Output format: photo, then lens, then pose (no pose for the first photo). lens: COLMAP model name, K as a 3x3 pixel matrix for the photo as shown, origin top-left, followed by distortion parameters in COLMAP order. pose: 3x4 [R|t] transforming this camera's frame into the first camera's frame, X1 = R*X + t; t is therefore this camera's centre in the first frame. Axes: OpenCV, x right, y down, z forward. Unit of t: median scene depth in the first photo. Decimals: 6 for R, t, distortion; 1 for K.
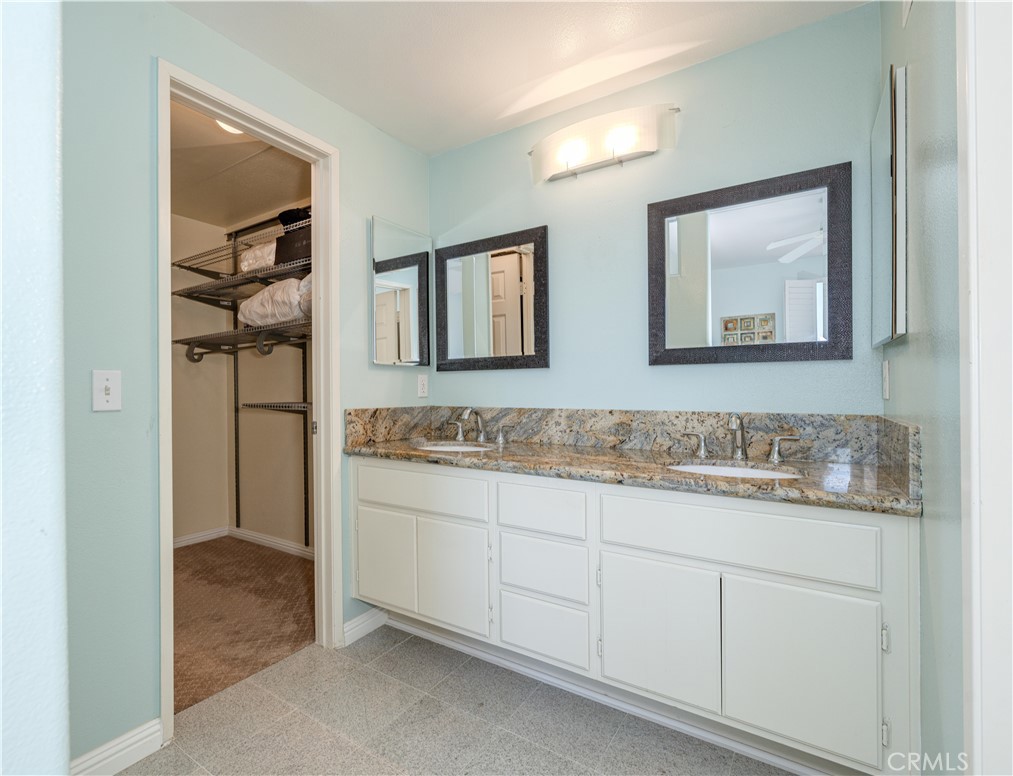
lens RADIAL K [[484.9, 0, 501.5], [0, 484.9, 391.2], [0, 0, 1]] dist [-0.002444, -0.000317]
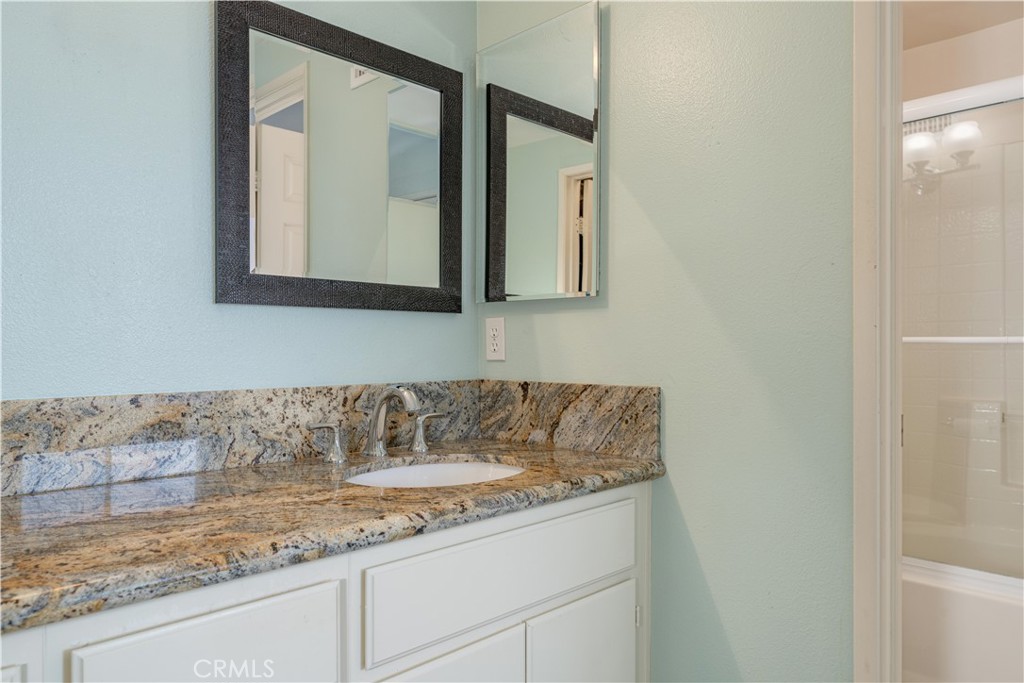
lens RADIAL K [[686.9, 0, 508.2], [0, 686.9, 346.0], [0, 0, 1]] dist [0.020758, -0.001037]
pose [[0.218593, 0.002062, 0.975814, -0.356063], [-0.000627, 0.999998, -0.001973, -0.006784], [-0.975816, -0.000180, 0.218593, 0.586766]]
